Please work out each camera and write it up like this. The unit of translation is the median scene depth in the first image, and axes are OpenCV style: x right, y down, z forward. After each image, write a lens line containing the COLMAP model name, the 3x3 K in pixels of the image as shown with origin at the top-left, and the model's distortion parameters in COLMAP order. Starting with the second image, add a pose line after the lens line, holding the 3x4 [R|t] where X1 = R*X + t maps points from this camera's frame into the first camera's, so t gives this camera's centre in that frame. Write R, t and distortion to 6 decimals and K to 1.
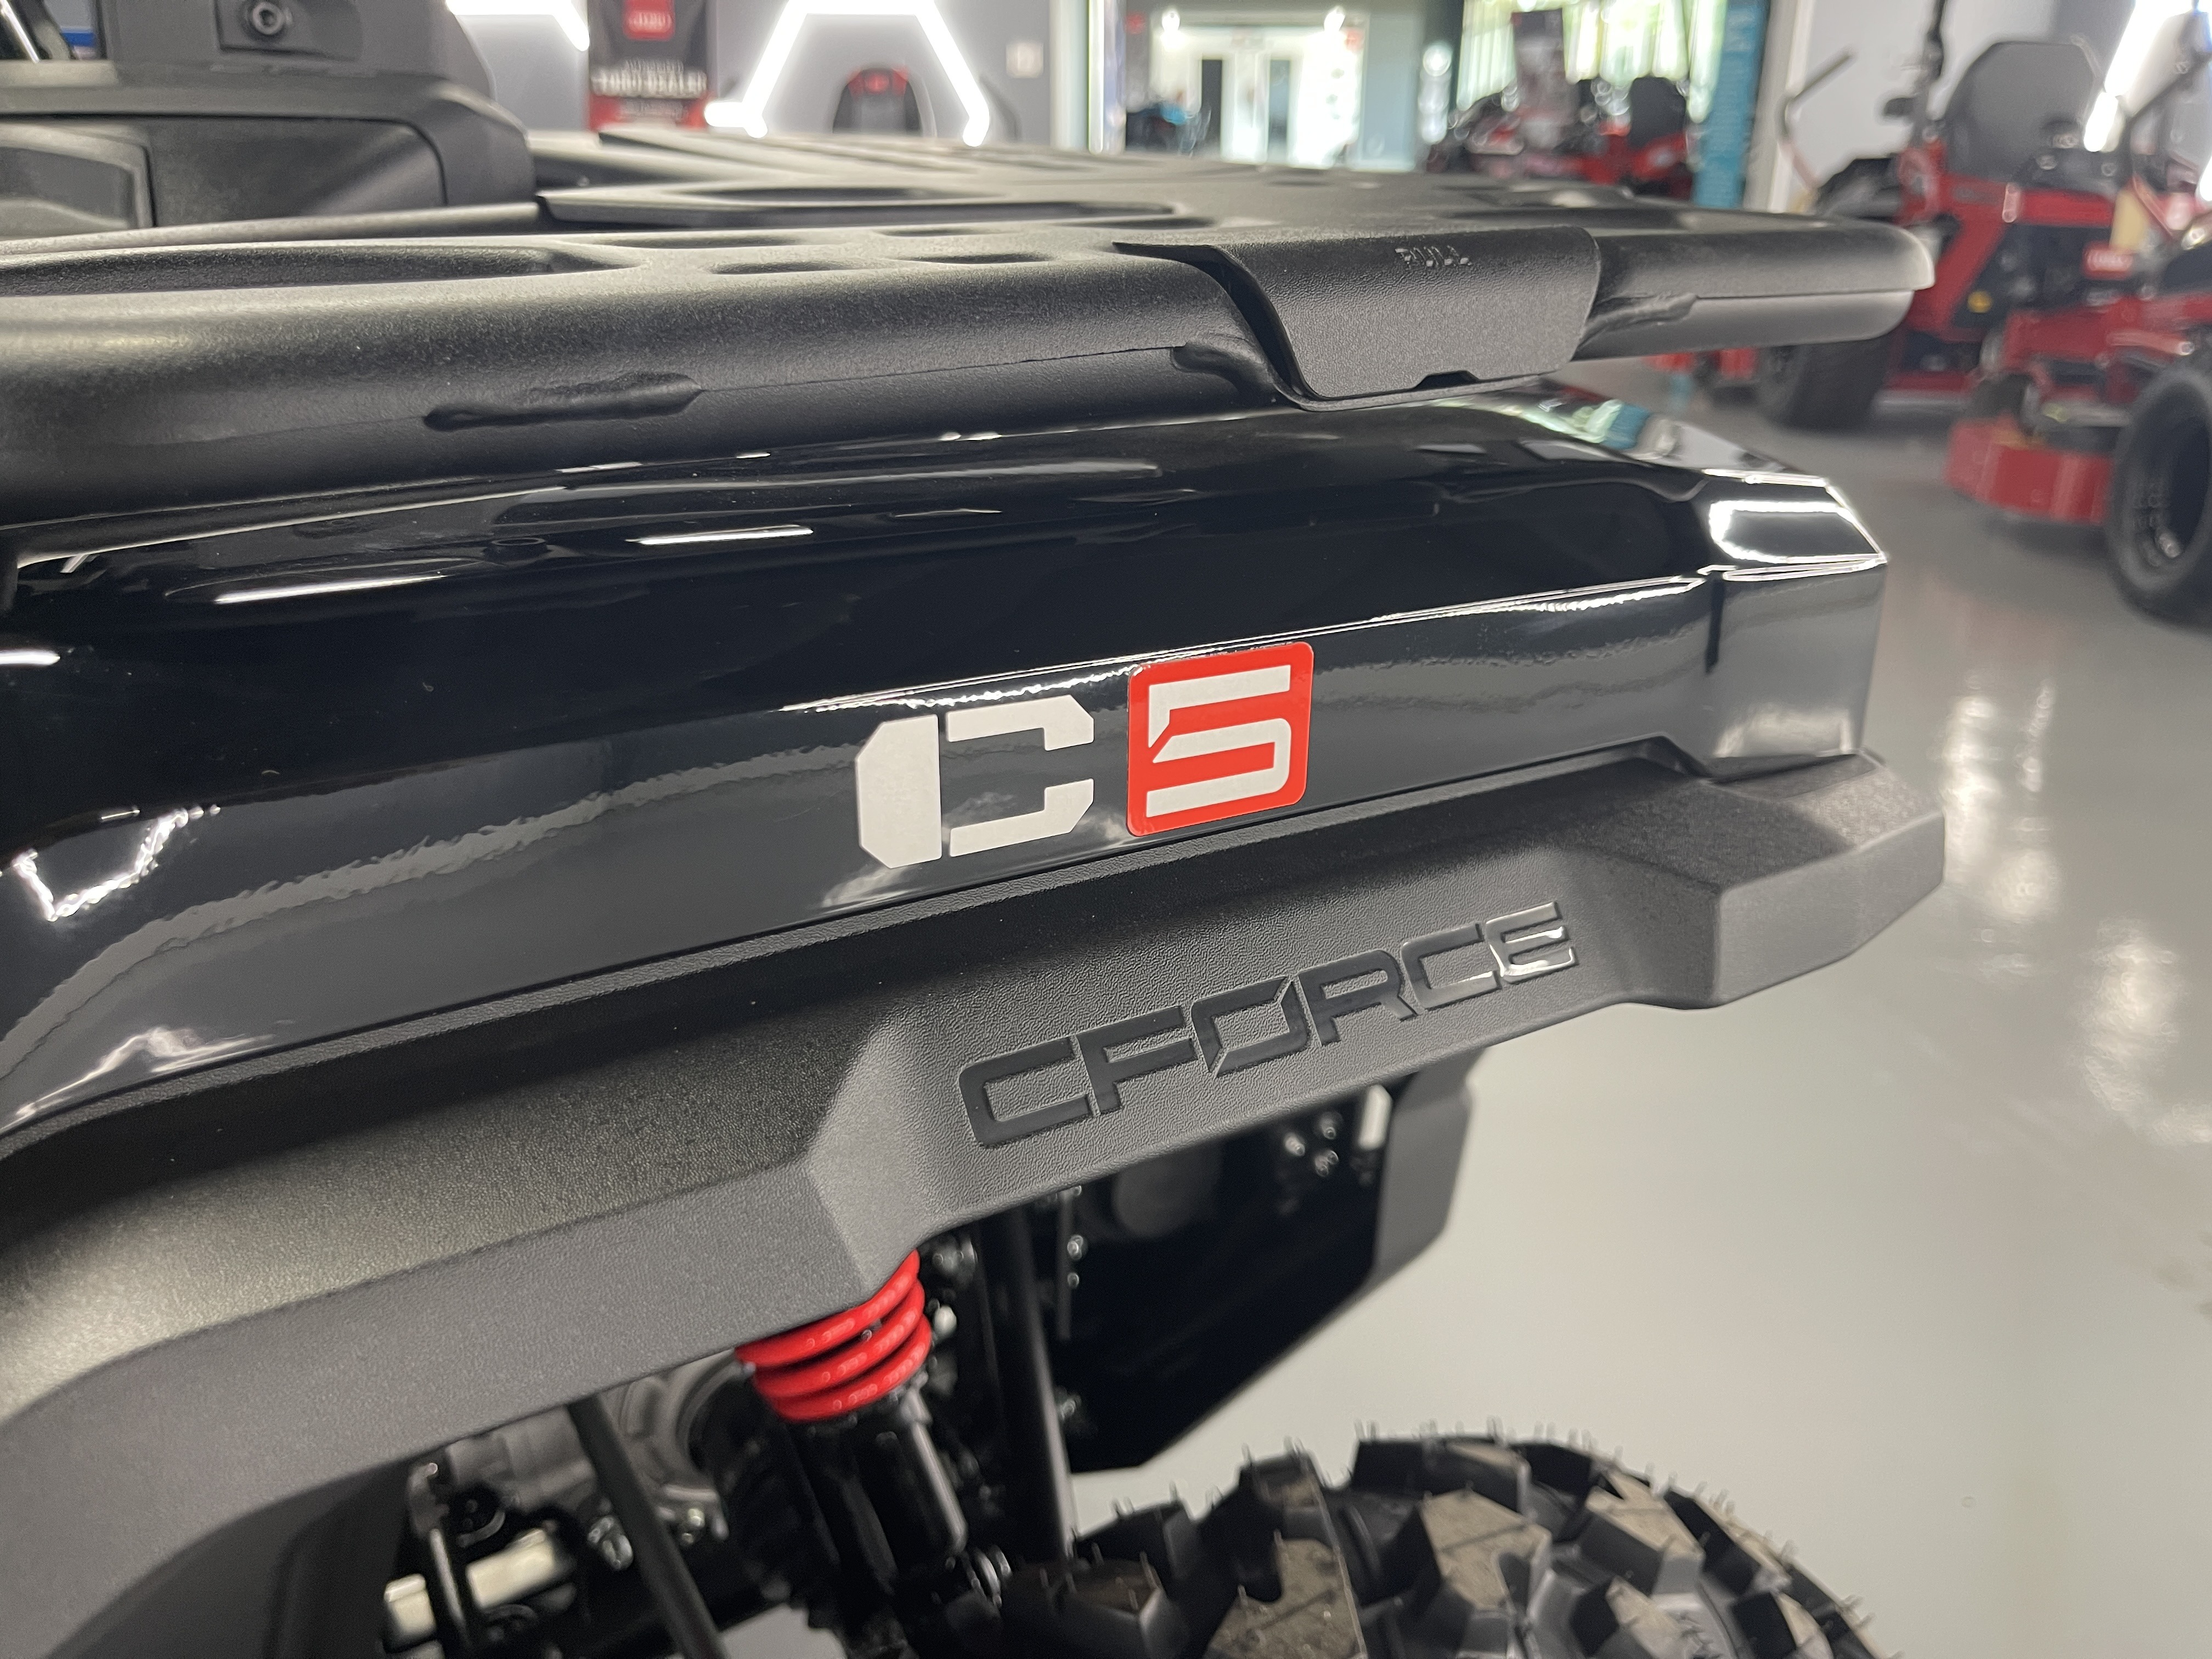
lens RADIAL K [[1645.3, 0, 1121.9], [0, 1645.3, 827.3], [0, 0, 1]] dist [0.053926, -0.066606]
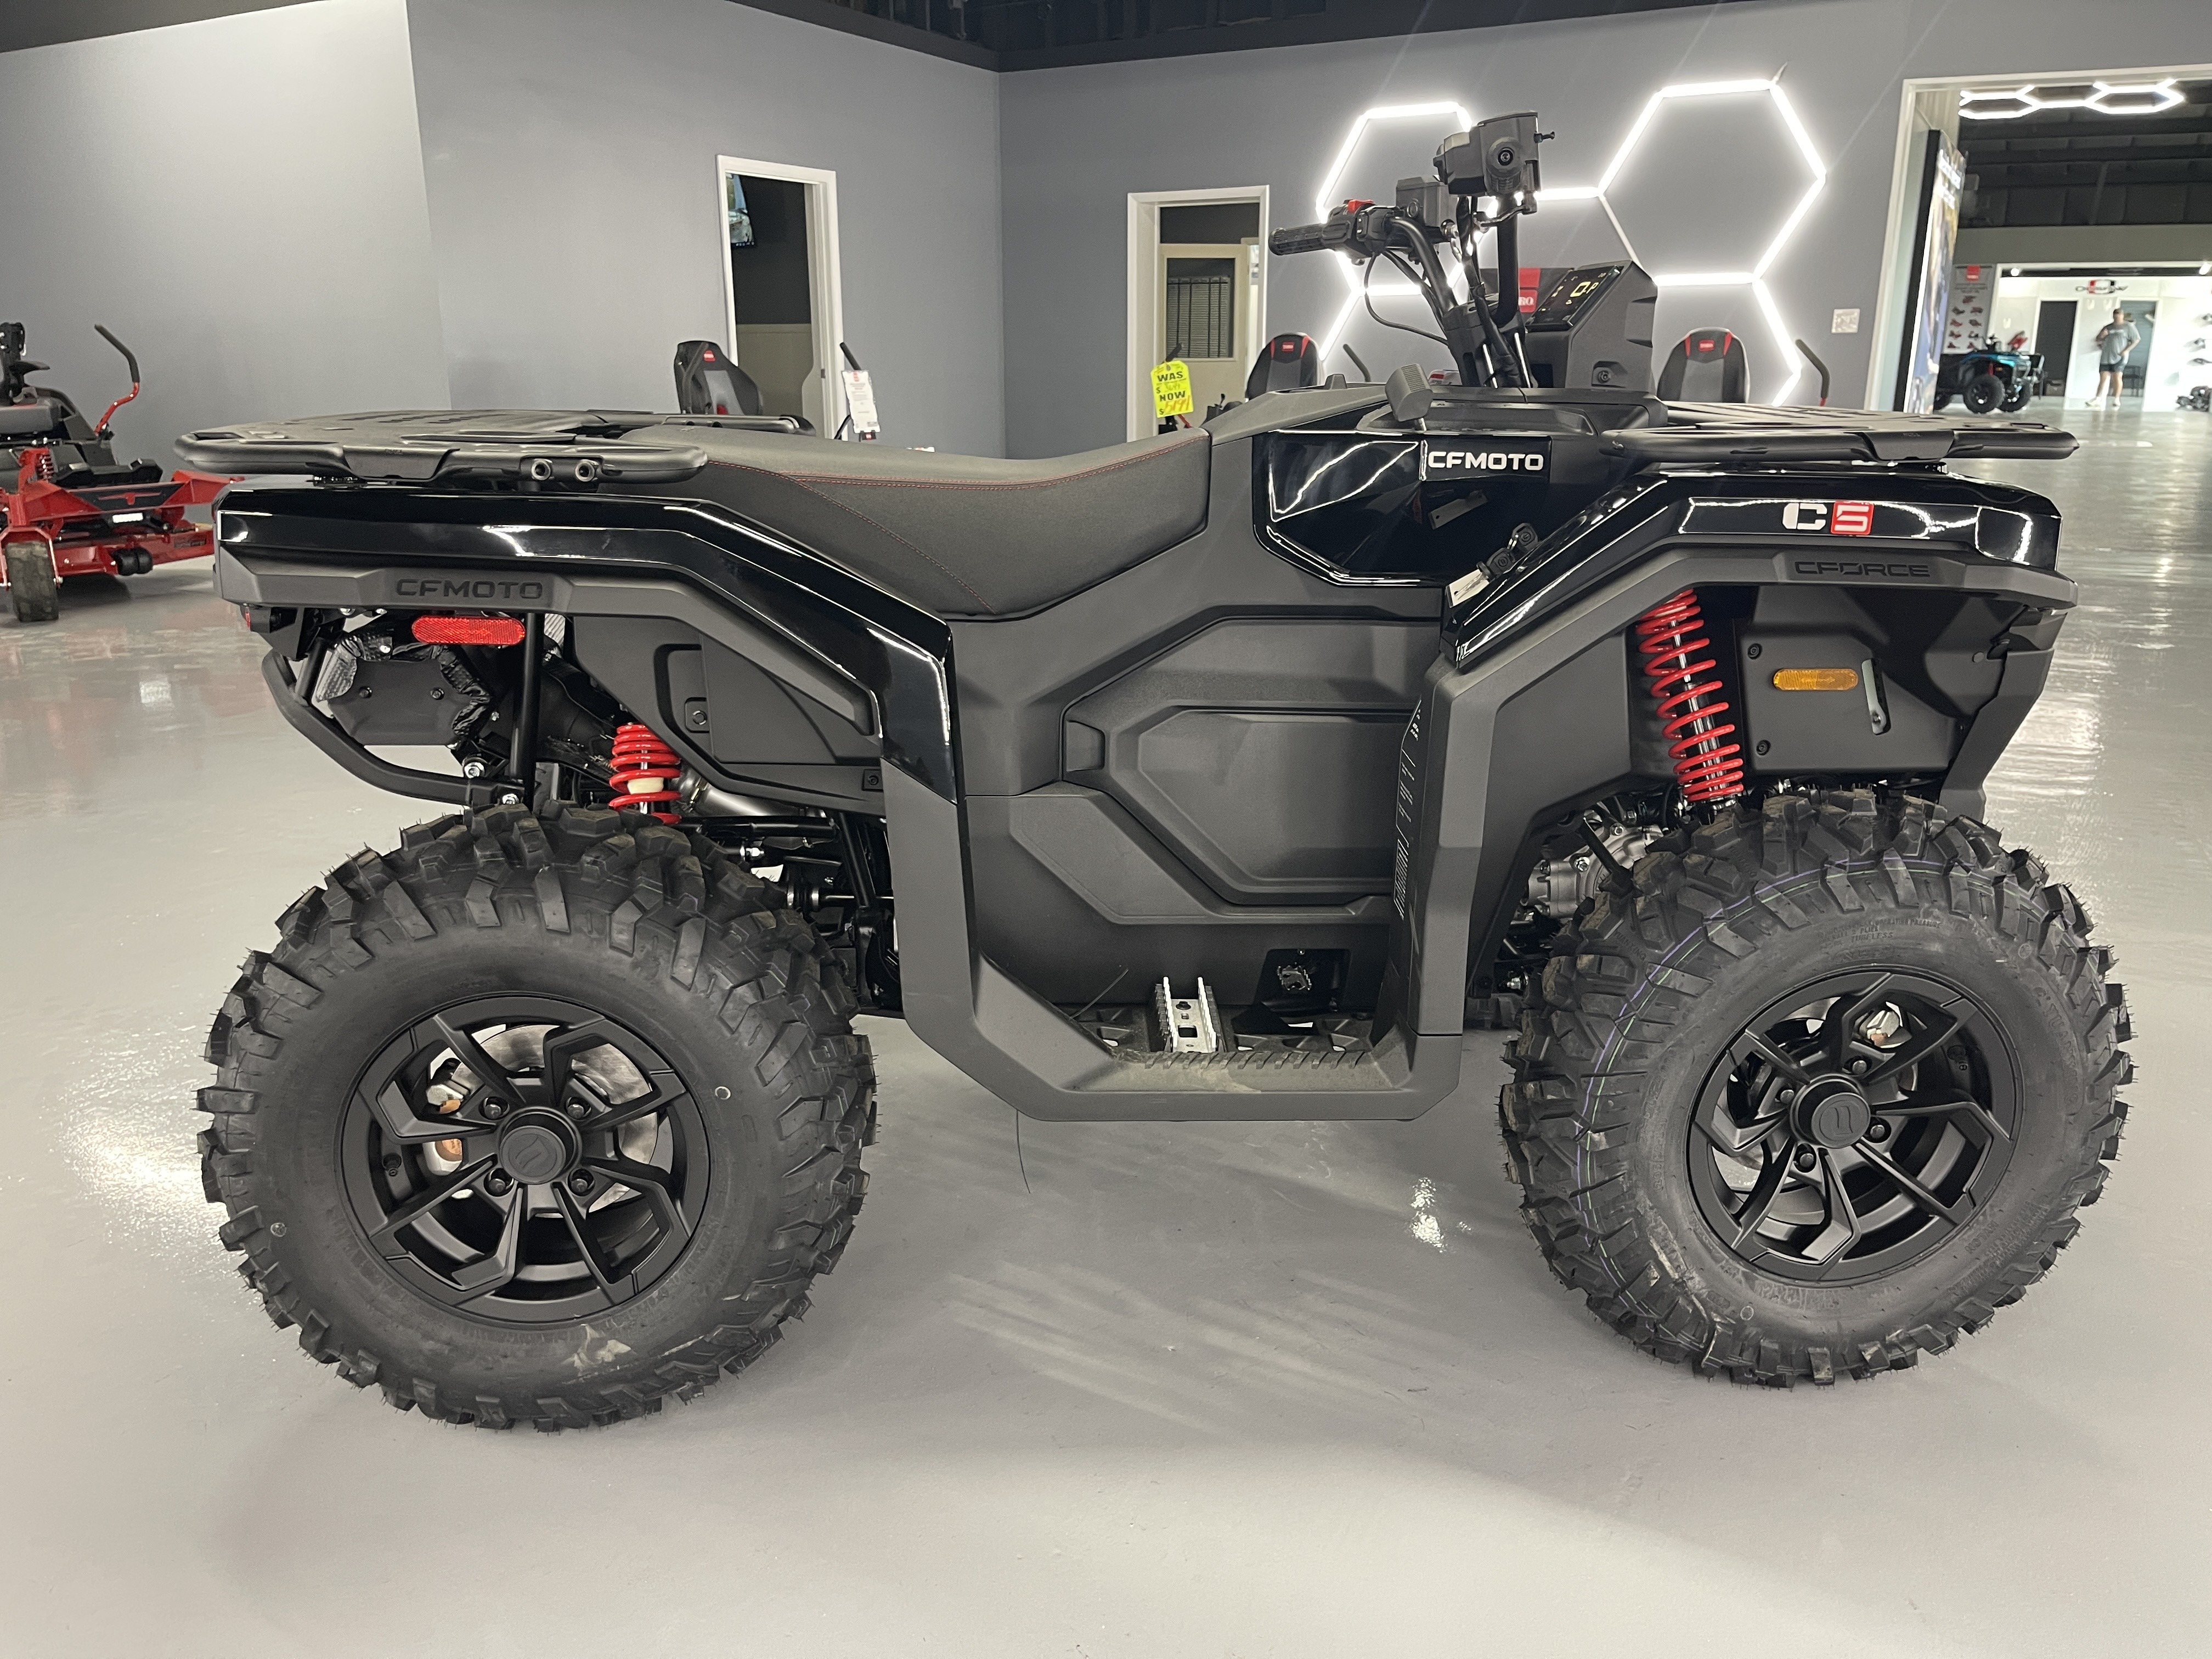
lens RADIAL K [[1645.3, 0, 1101.7], [0, 1645.3, 829.7], [0, 0, 1]] dist [0.053926, -0.066606]
pose [[0.896636, 0.113111, -0.428077, 0.306011], [-0.167780, 0.981515, -0.092079, 1.899588], [0.409749, 0.154384, 0.899039, -4.844889]]
